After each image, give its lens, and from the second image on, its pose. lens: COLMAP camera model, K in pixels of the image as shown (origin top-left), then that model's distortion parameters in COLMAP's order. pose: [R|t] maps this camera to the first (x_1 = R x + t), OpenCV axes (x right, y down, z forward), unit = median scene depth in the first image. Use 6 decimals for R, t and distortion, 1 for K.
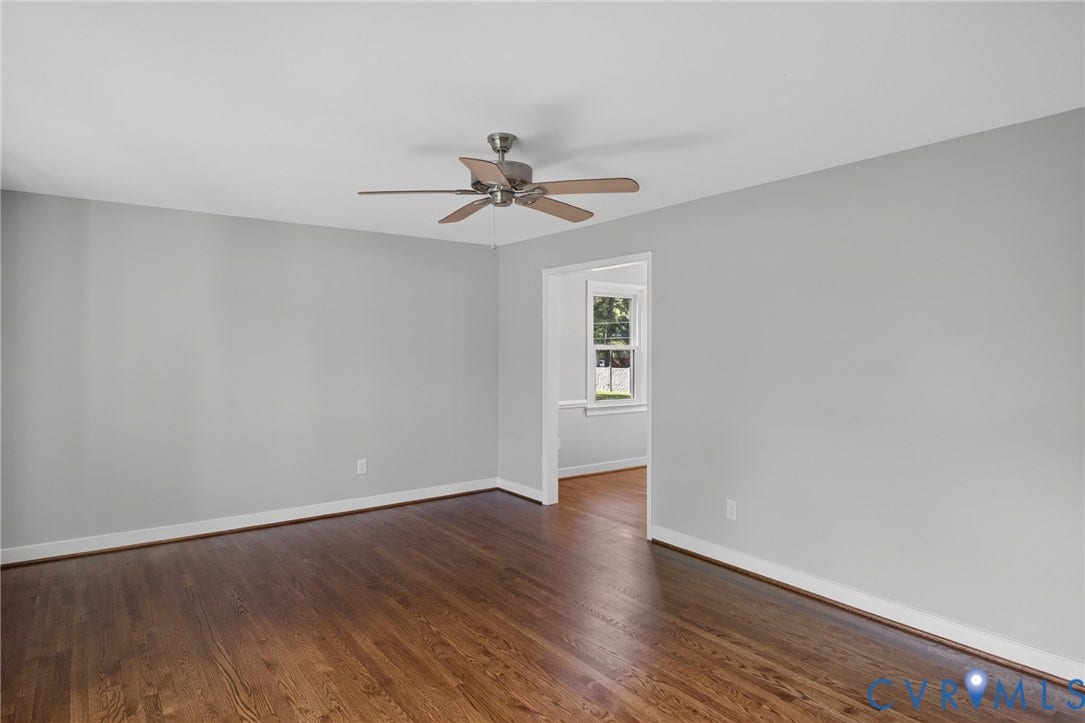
lens RADIAL K [[628.4, 0, 547.7], [0, 628.4, 358.0], [0, 0, 1]] dist [0.004814, 0.001865]
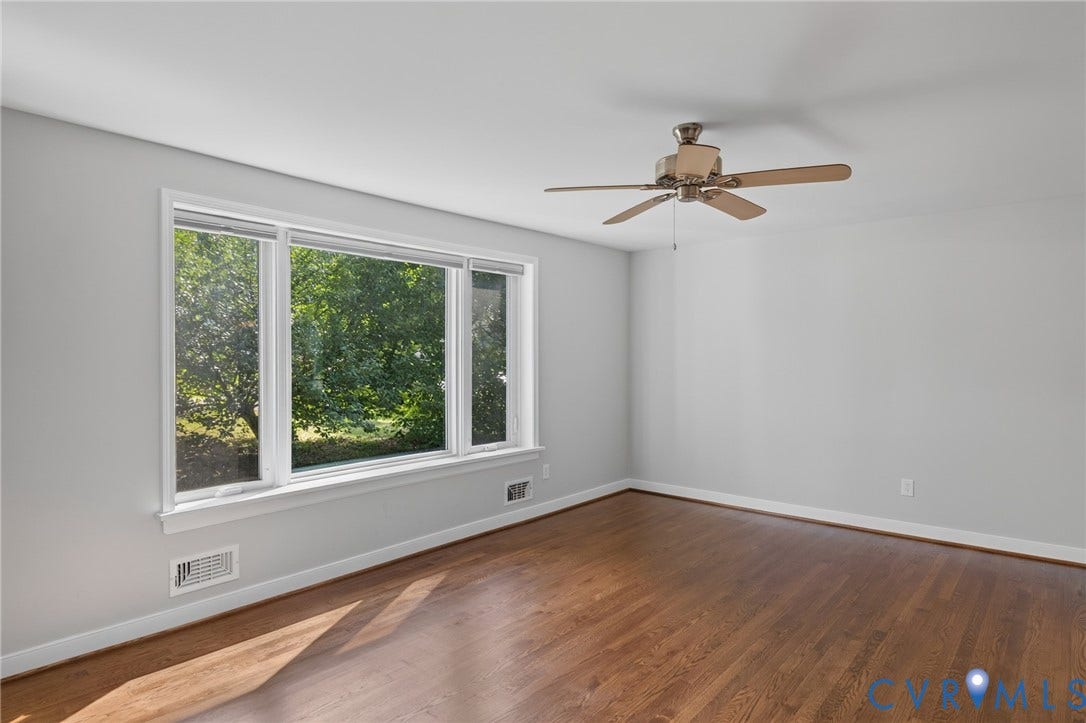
lens RADIAL K [[629.0, 0, 549.4], [0, 629.0, 359.3], [0, 0, 1]] dist [0.004814, 0.001865]
pose [[0.222309, 0.010958, -0.974915, 0.712927], [-0.015402, 0.999852, 0.007726, -0.009451], [0.974855, 0.013298, 0.222445, 0.478605]]
